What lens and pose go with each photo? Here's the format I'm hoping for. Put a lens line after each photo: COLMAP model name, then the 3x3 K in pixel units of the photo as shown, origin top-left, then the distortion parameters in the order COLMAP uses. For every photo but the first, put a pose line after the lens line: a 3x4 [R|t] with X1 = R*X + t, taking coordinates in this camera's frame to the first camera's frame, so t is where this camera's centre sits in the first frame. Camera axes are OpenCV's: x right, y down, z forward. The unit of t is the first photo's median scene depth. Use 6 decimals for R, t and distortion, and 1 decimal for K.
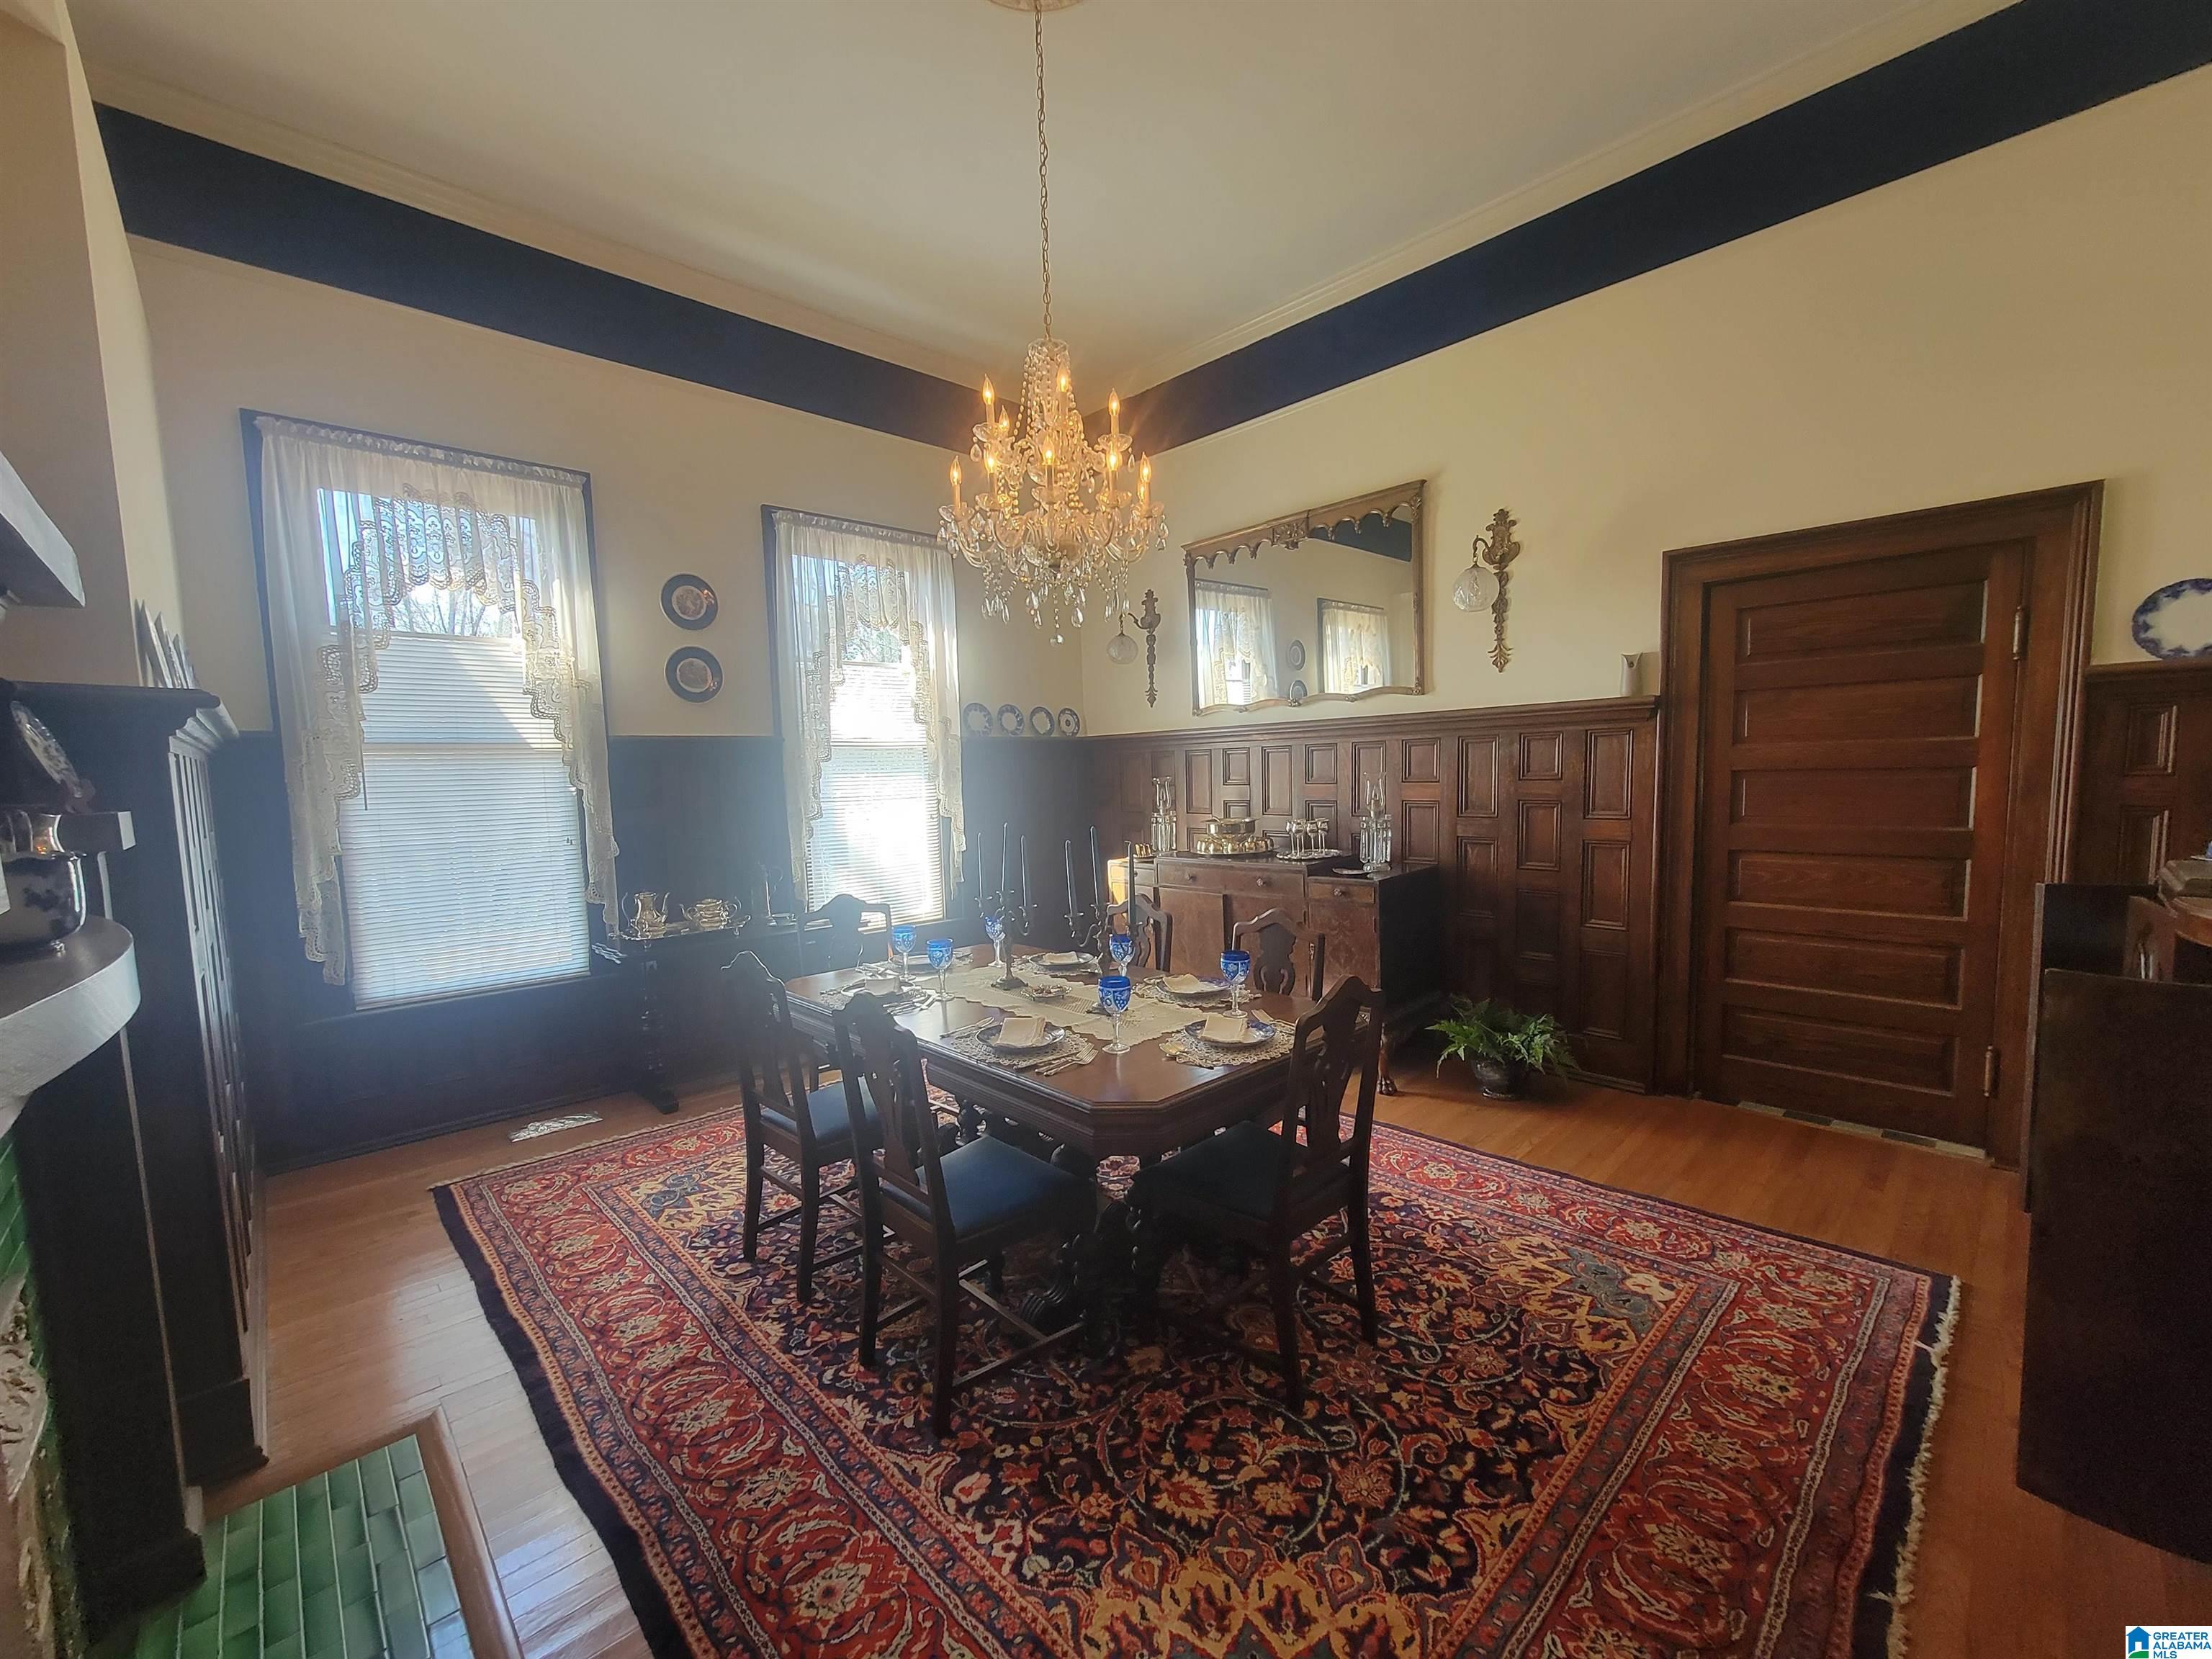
lens RADIAL K [[902.0, 0, 1106.5], [0, 902.0, 848.6], [0, 0, 1]] dist [-0.000062, 0.000007]
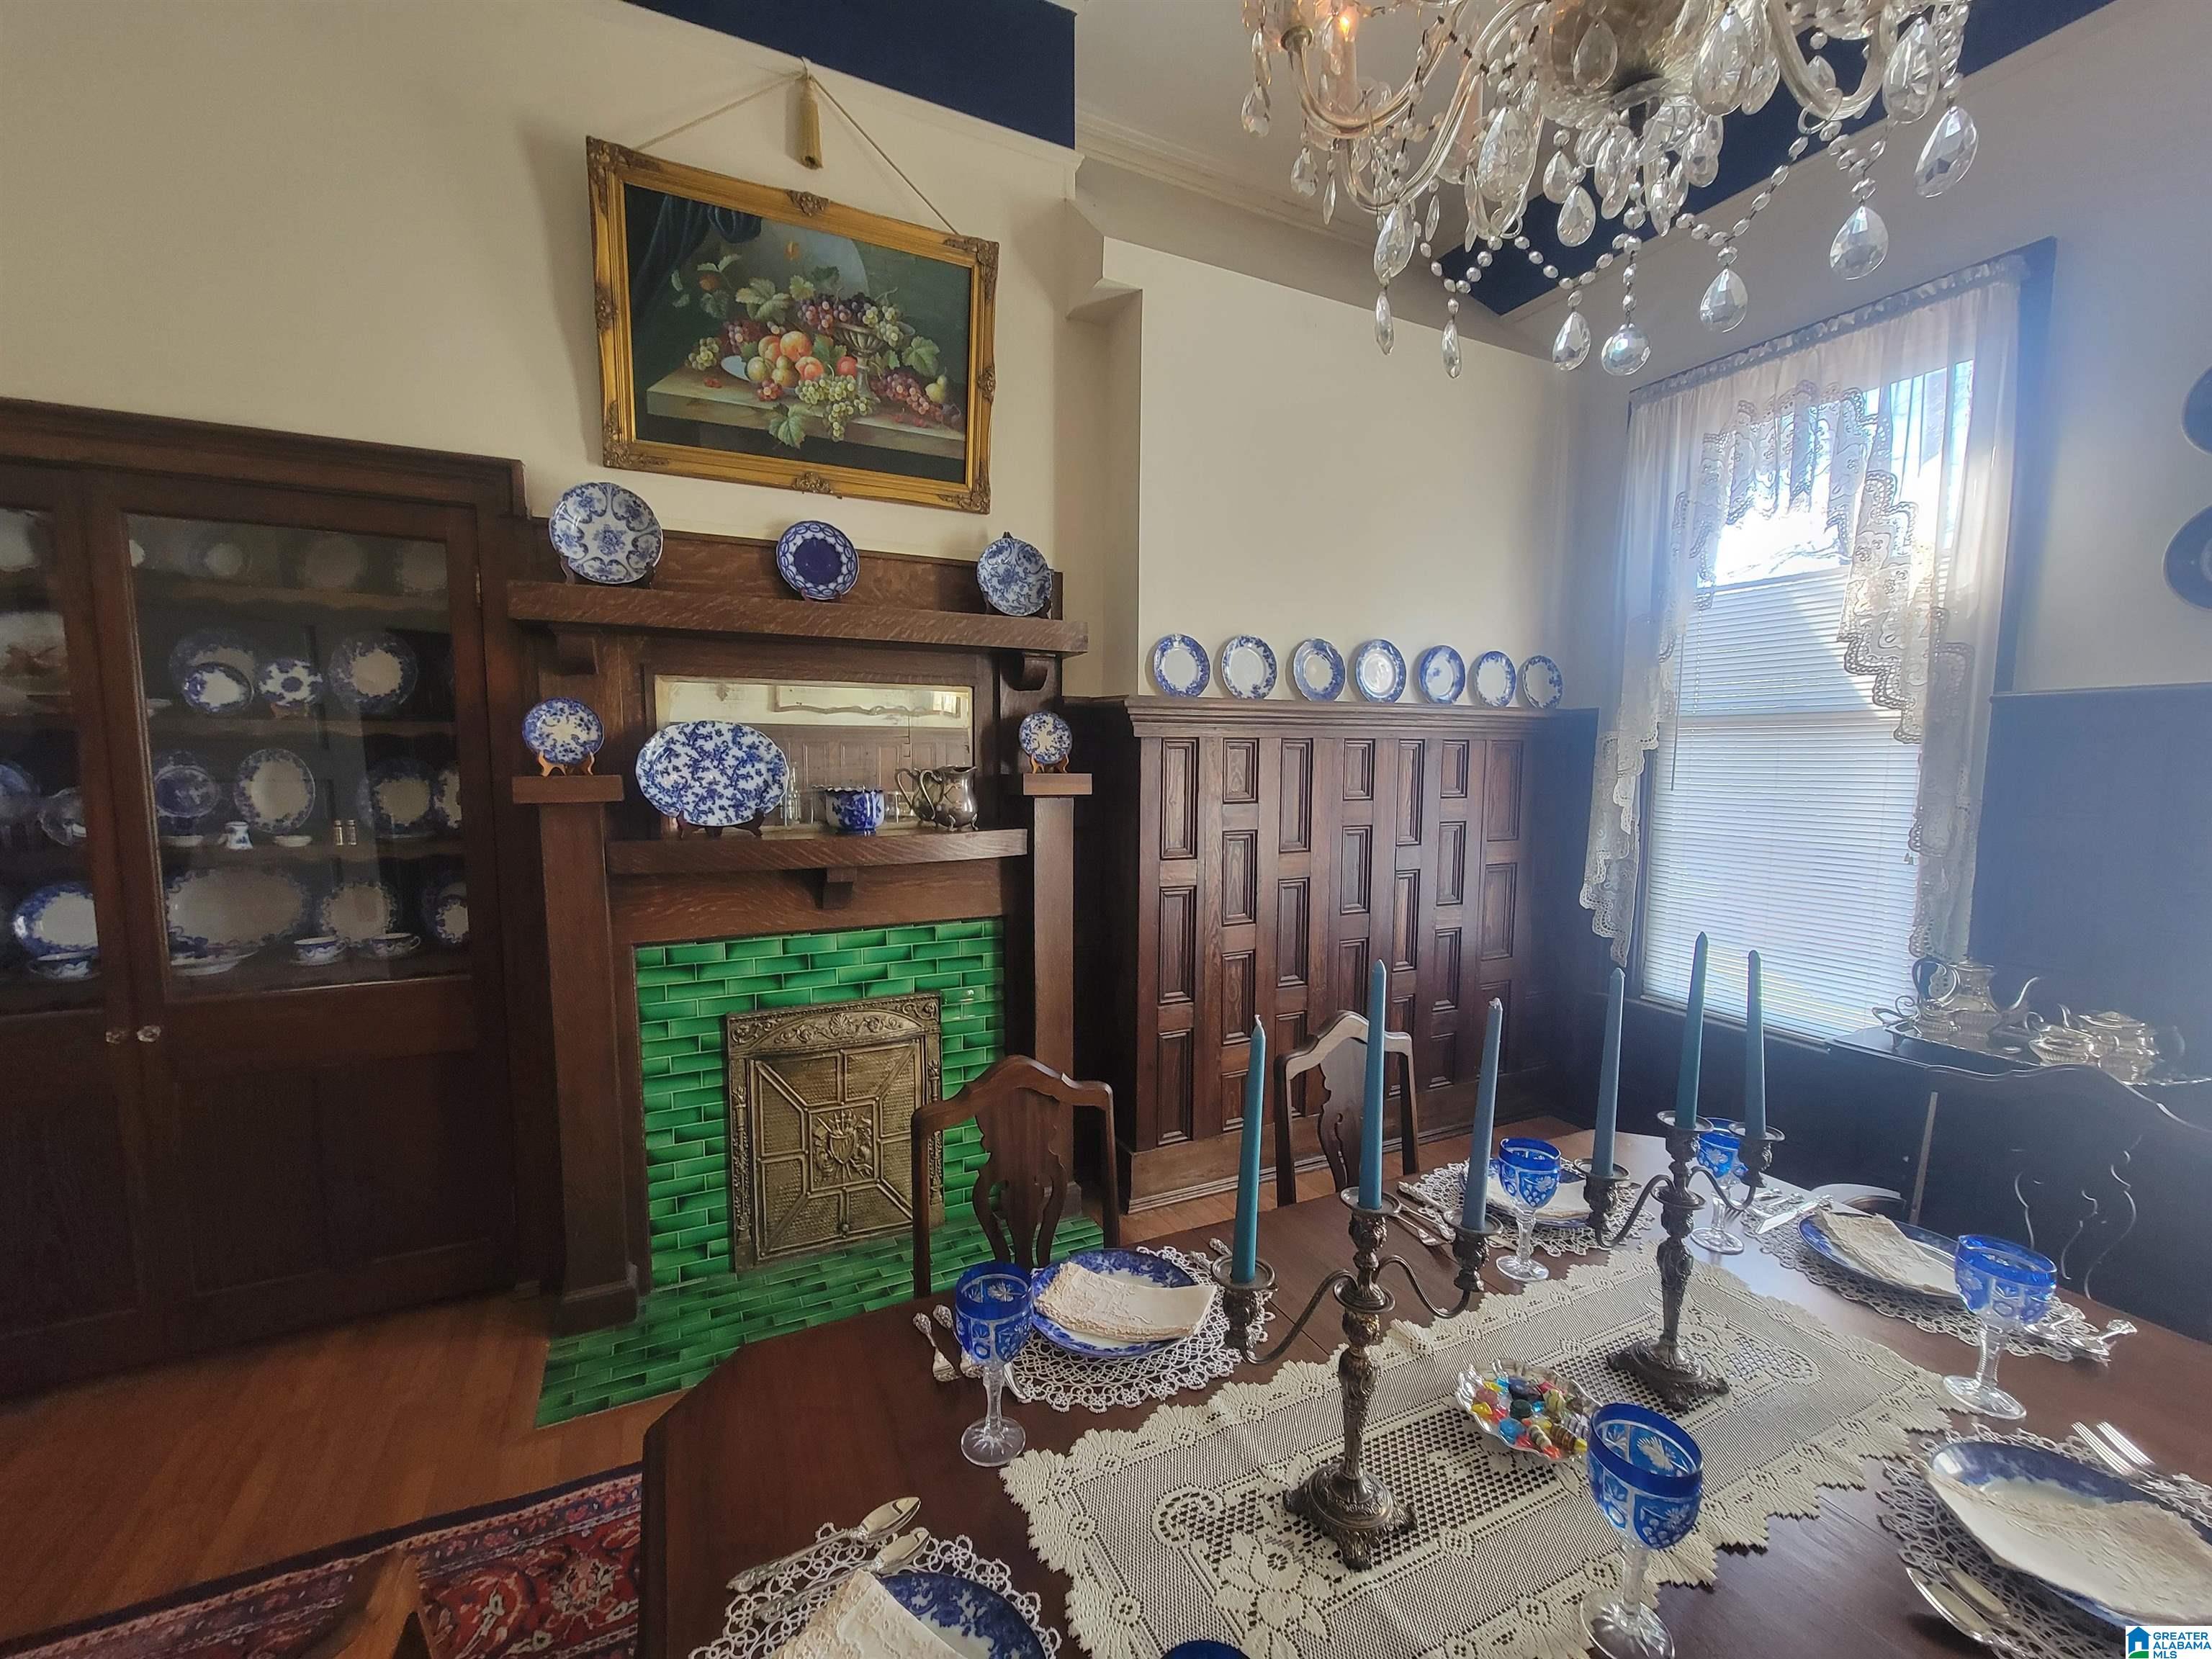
lens RADIAL K [[902.0, 0, 1106.5], [0, 902.0, 848.6], [0, 0, 1]] dist [-0.000062, 0.000007]
pose [[-0.305976, 0.121051, -0.944312, 0.258744], [-0.081633, 0.984895, 0.152704, -0.086716], [0.948533, 0.123811, -0.291473, 0.813798]]
